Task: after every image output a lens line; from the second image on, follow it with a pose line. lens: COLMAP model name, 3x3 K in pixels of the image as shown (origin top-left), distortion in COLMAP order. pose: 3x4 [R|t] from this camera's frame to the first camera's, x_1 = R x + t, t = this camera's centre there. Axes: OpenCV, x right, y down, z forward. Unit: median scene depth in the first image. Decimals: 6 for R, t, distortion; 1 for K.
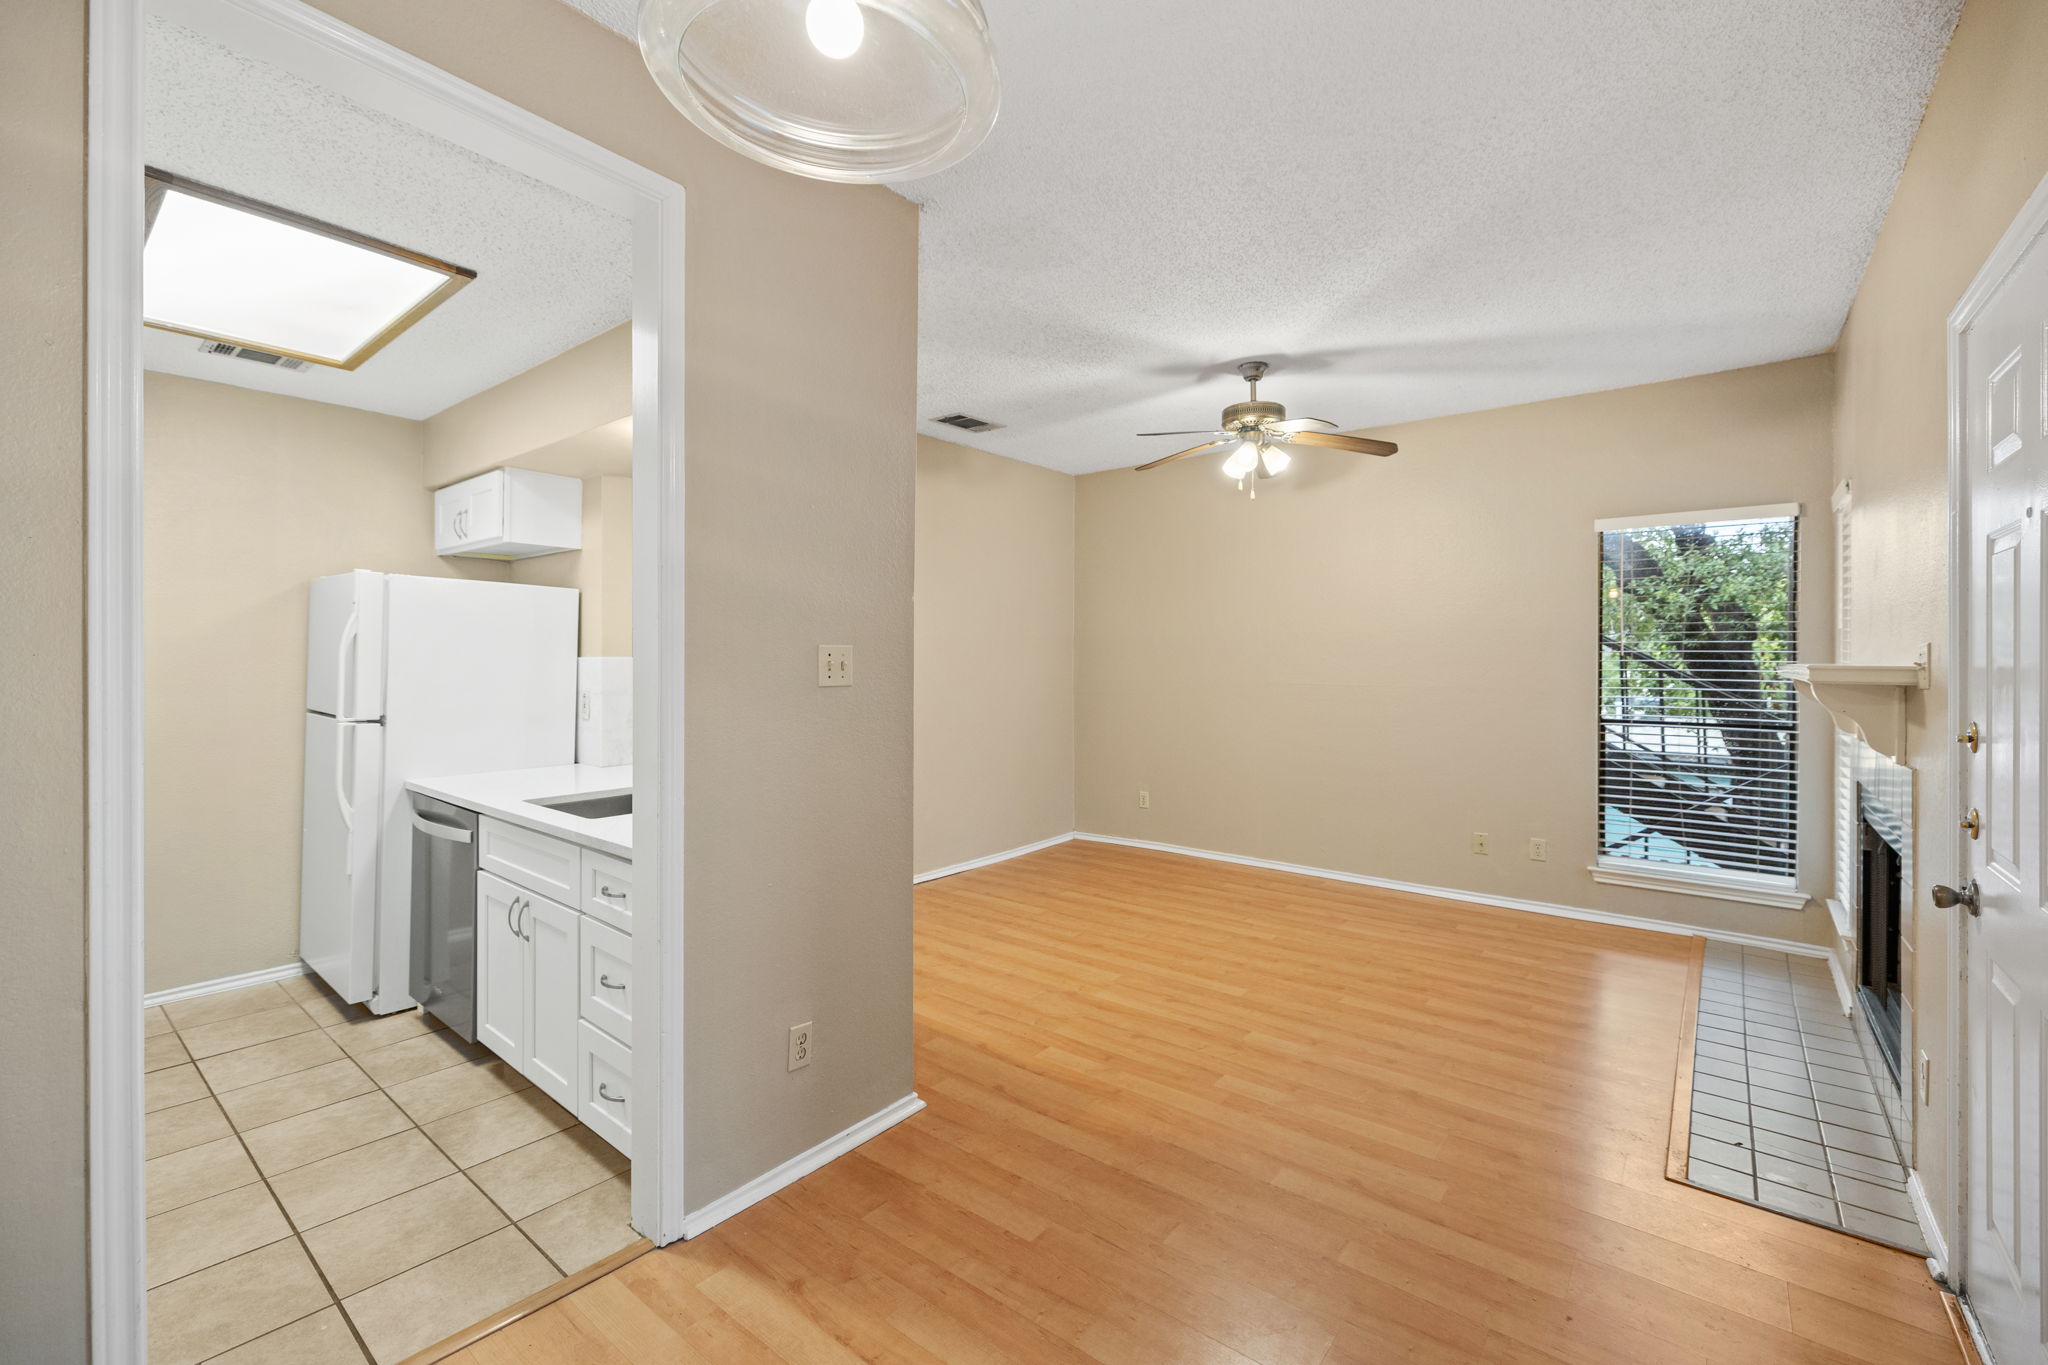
lens RADIAL K [[854.1, 0, 1022.1], [0, 854.1, 667.8], [0, 0, 1]] dist [-0.000570, -0.000136]
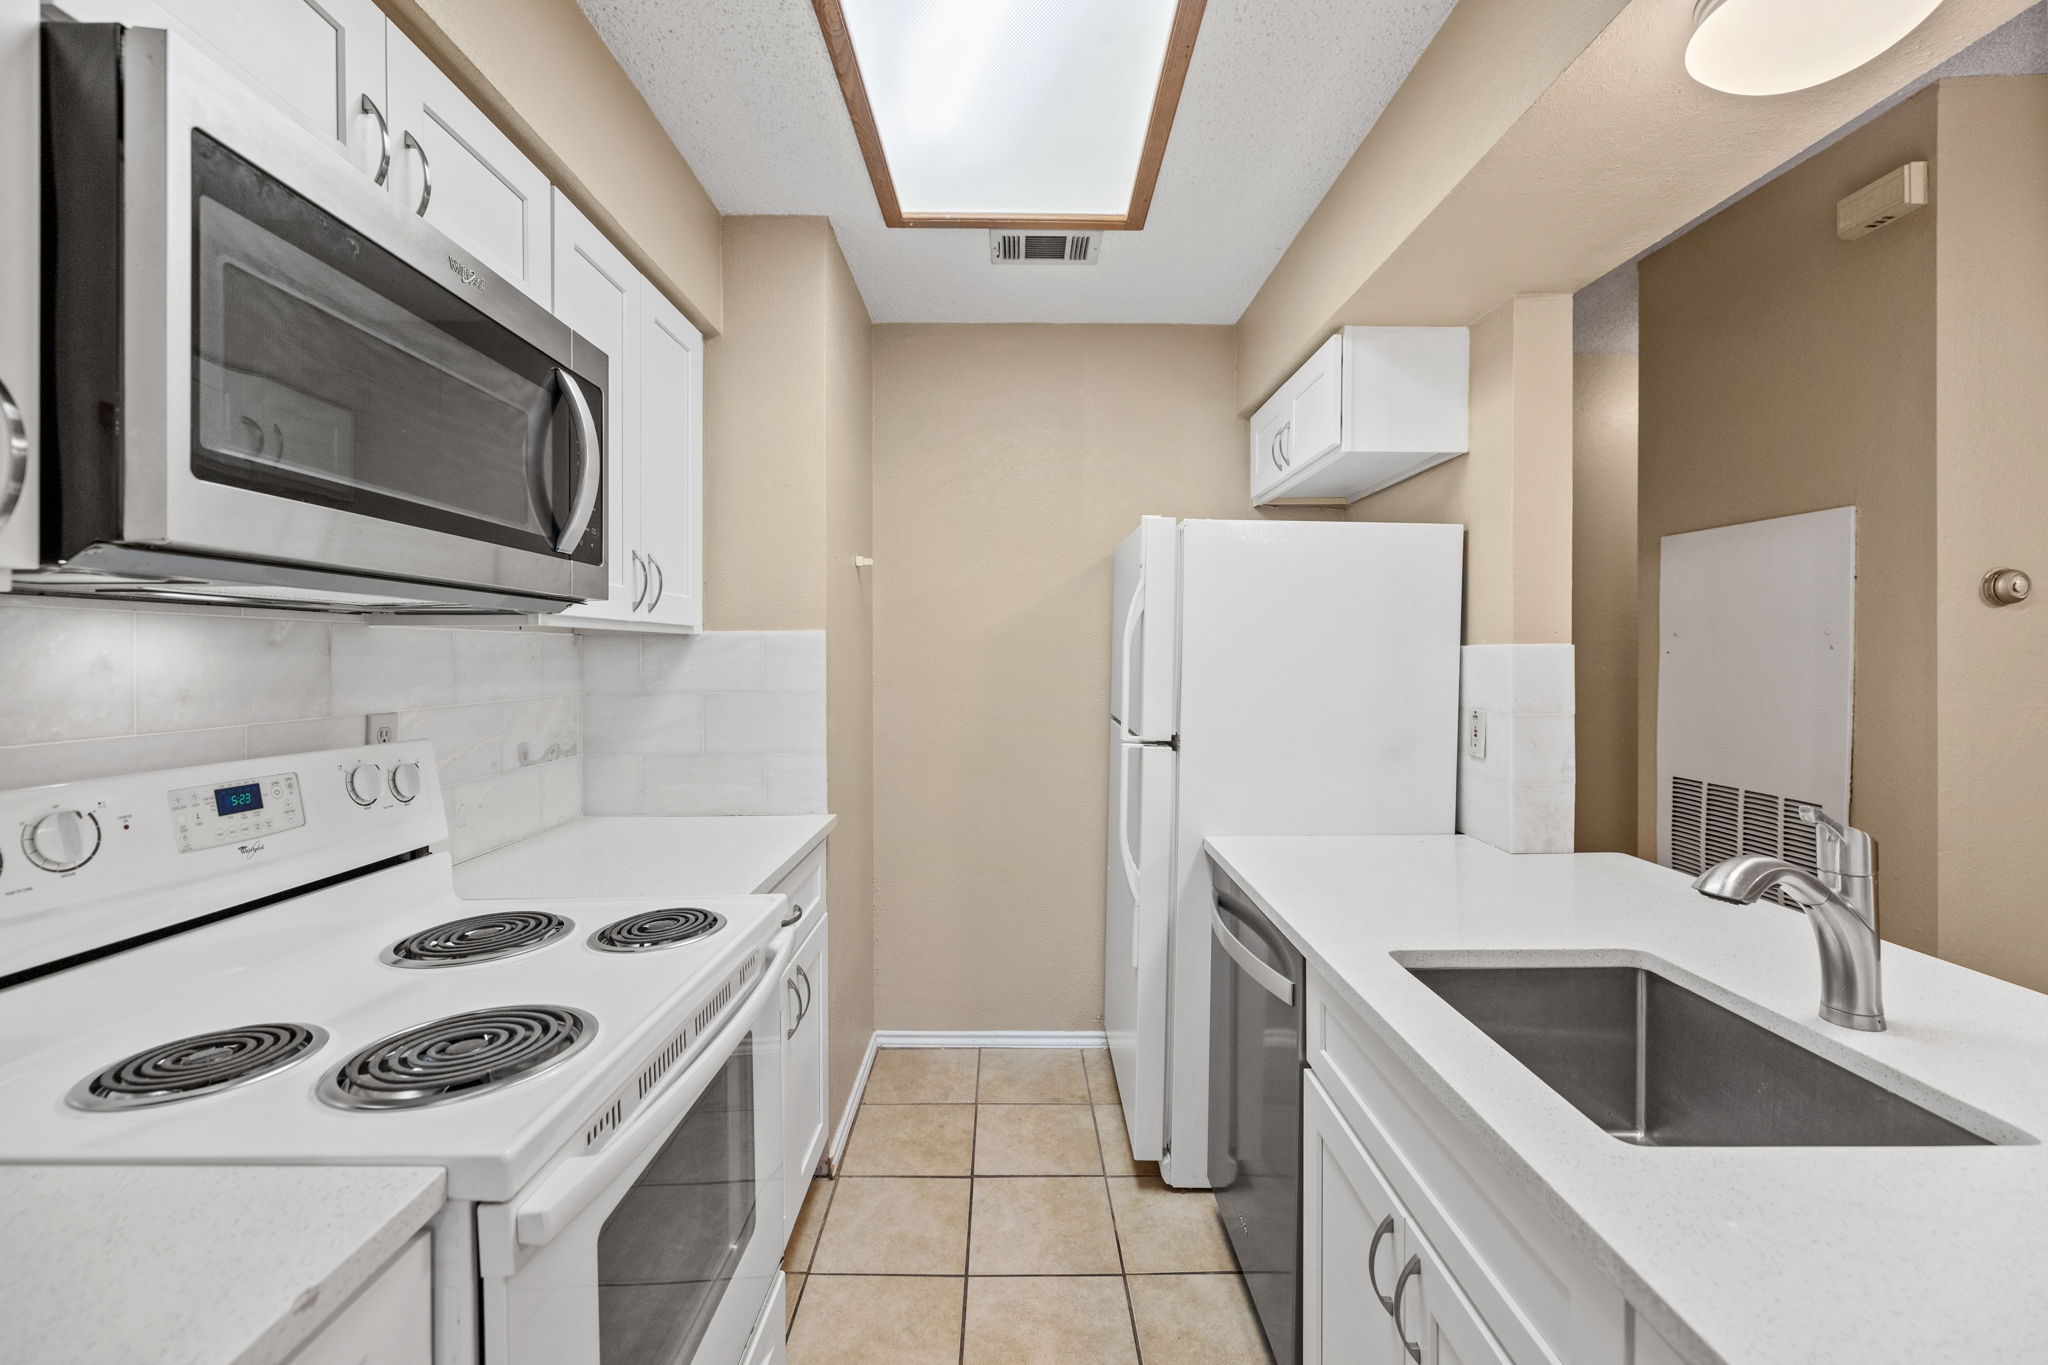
lens RADIAL K [[860.9, 0, 1021.6], [0, 860.9, 654.6], [0, 0, 1]] dist [-0.001058, 0.000374]
pose [[0.636327, -0.002722, -0.771414, -0.302850], [-0.004553, 0.999963, -0.007284, -0.000659], [0.771406, 0.008147, 0.636291, 0.470966]]
